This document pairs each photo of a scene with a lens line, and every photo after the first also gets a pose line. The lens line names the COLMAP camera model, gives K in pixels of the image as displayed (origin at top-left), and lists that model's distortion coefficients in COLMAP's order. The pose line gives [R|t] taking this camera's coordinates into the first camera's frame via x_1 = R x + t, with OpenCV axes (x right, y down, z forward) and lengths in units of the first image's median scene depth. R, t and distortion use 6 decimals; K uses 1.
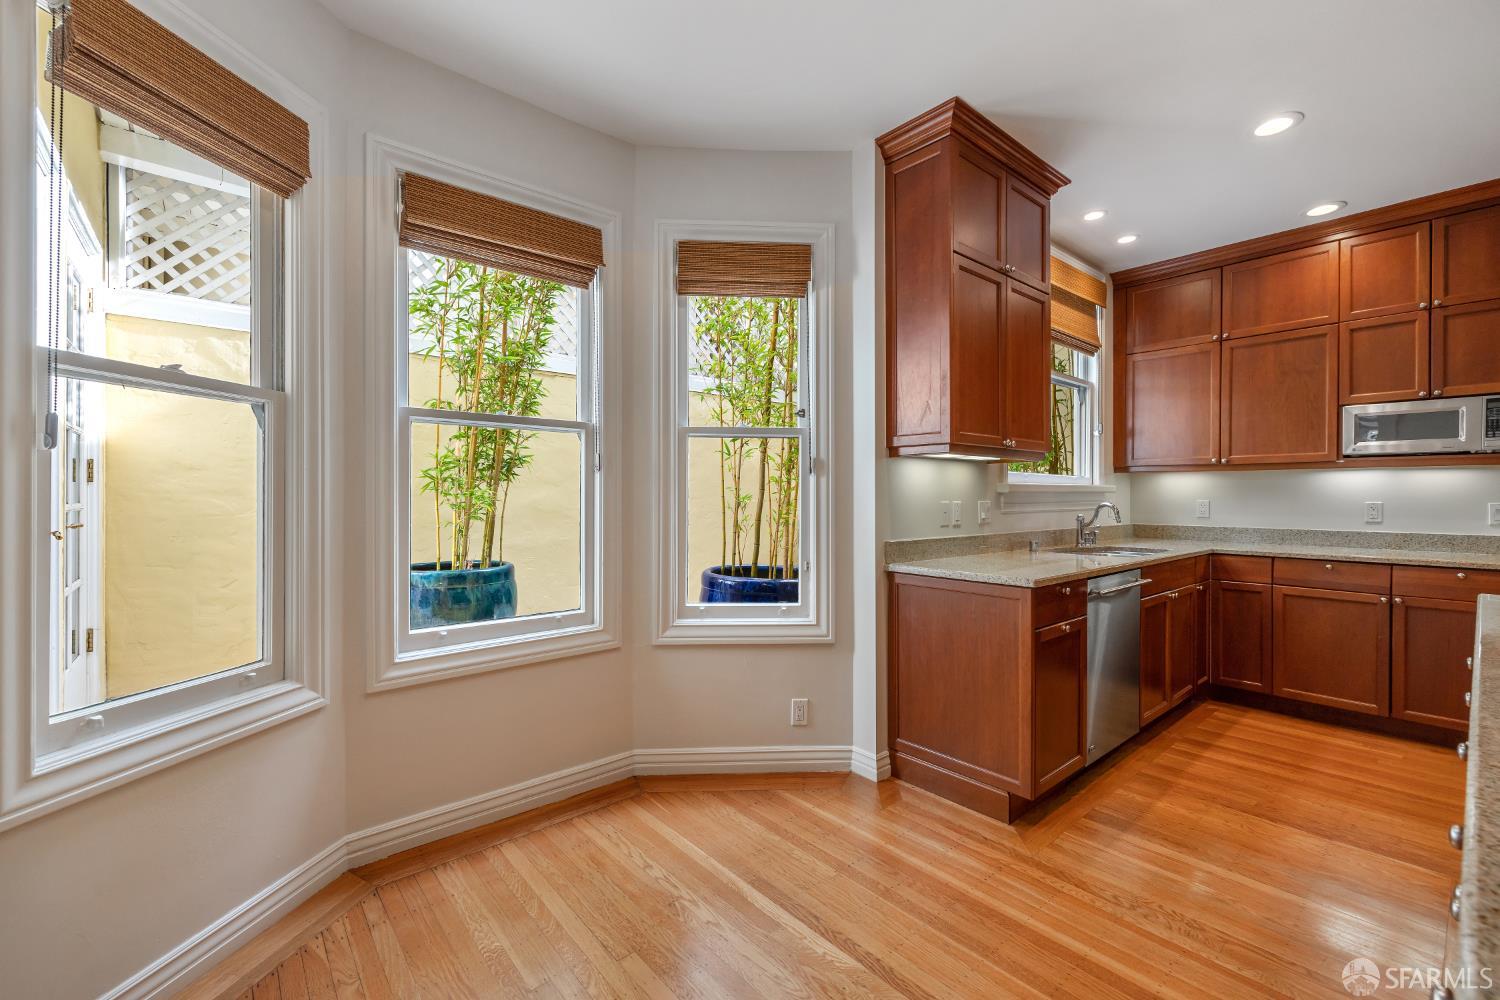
lens RADIAL K [[626.0, 0, 752.2], [0, 626.0, 499.9], [0, 0, 1]] dist [-0.000156, -0.001419]
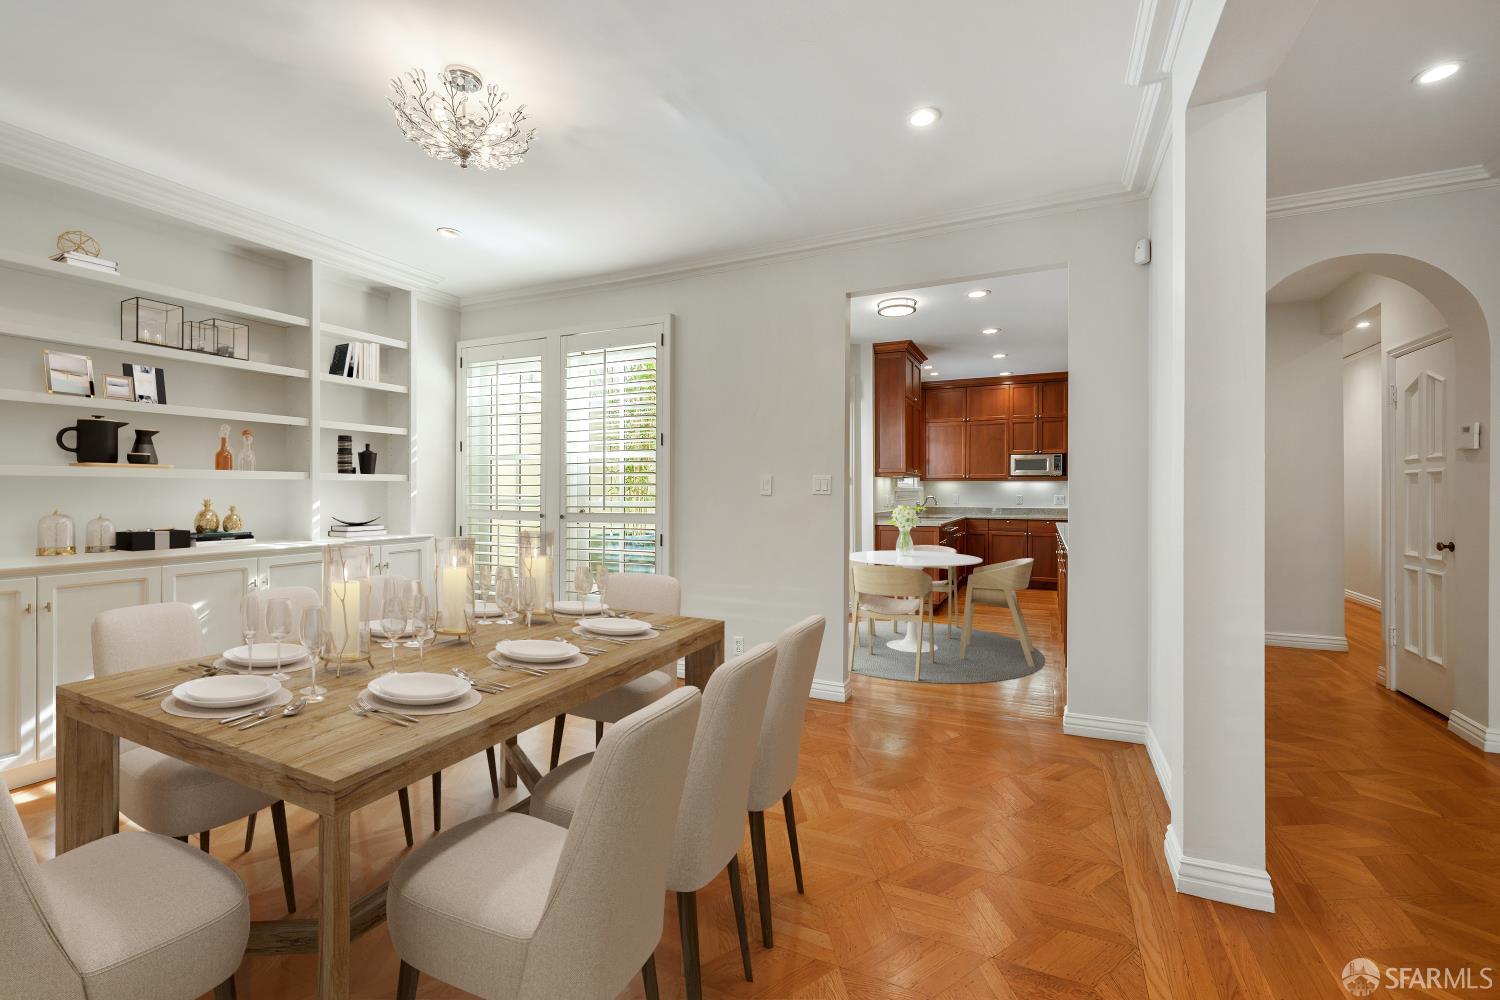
lens RADIAL K [[626.0, 0, 743.6], [0, 626.0, 494.8], [0, 0, 1]] dist [-0.000156, -0.001419]
pose [[0.910475, -0.002933, 0.413553, -1.013627], [0.002145, 0.999995, 0.002371, -0.006745], [-0.413558, -0.001272, 0.910477, -0.787286]]
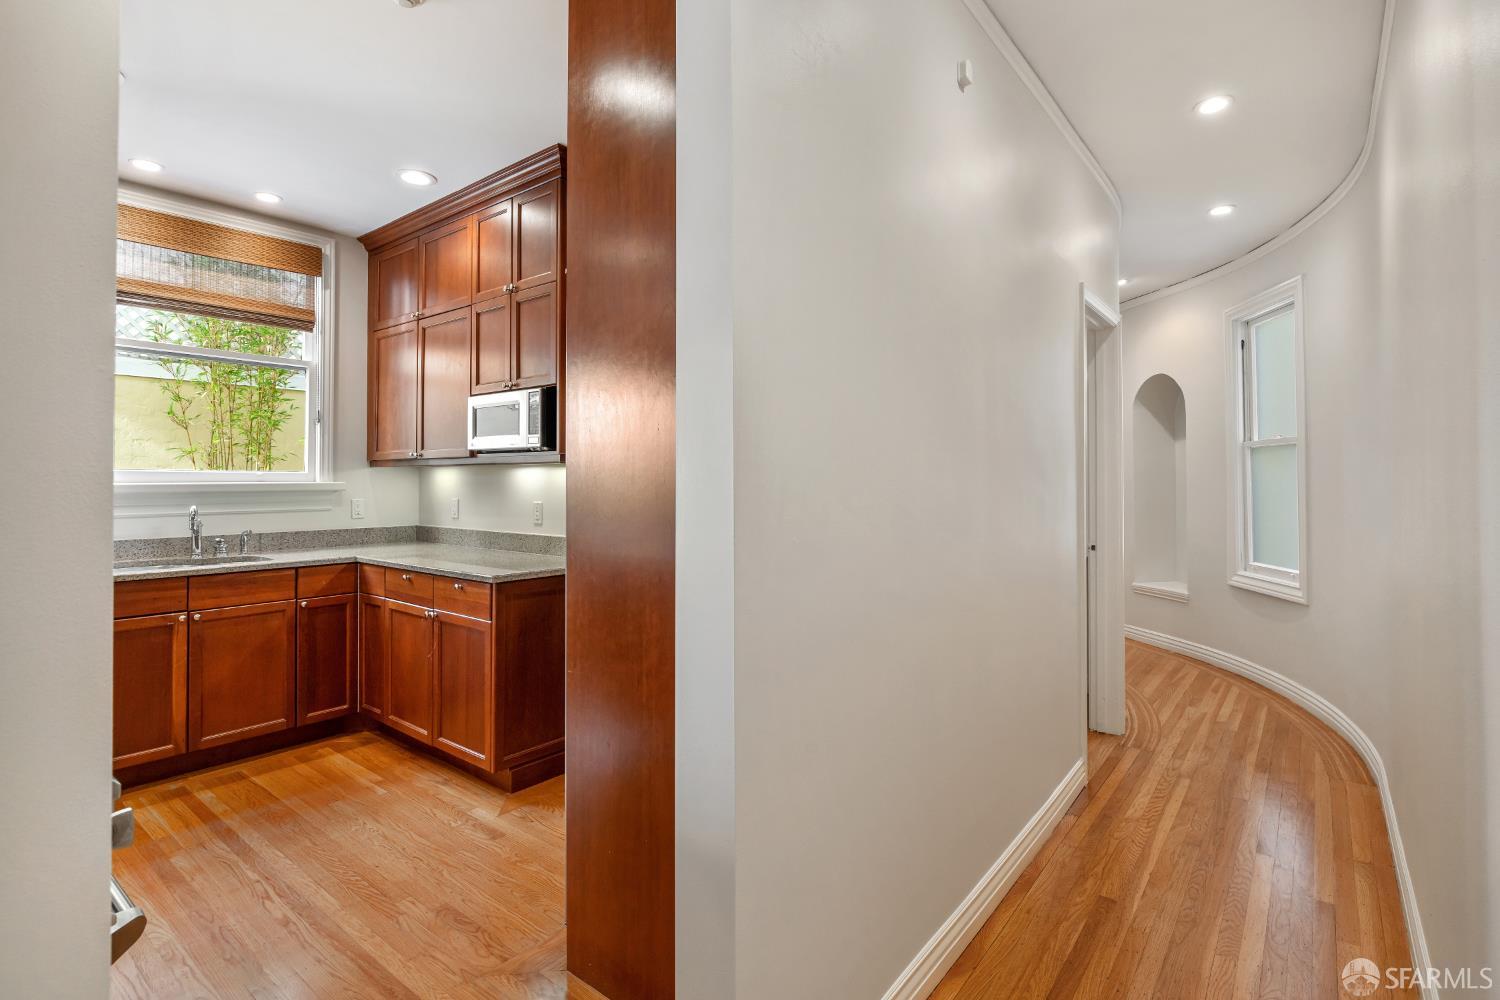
lens RADIAL K [[719.8, 0, 739.4], [0, 719.8, 481.4], [0, 0, 1]] dist [-0.004793, -0.000649]
pose [[0.978473, -0.002288, 0.206364, 1.131623], [0.003454, 0.999980, -0.005291, -0.020619], [-0.206347, 0.005890, 0.978461, -0.090564]]
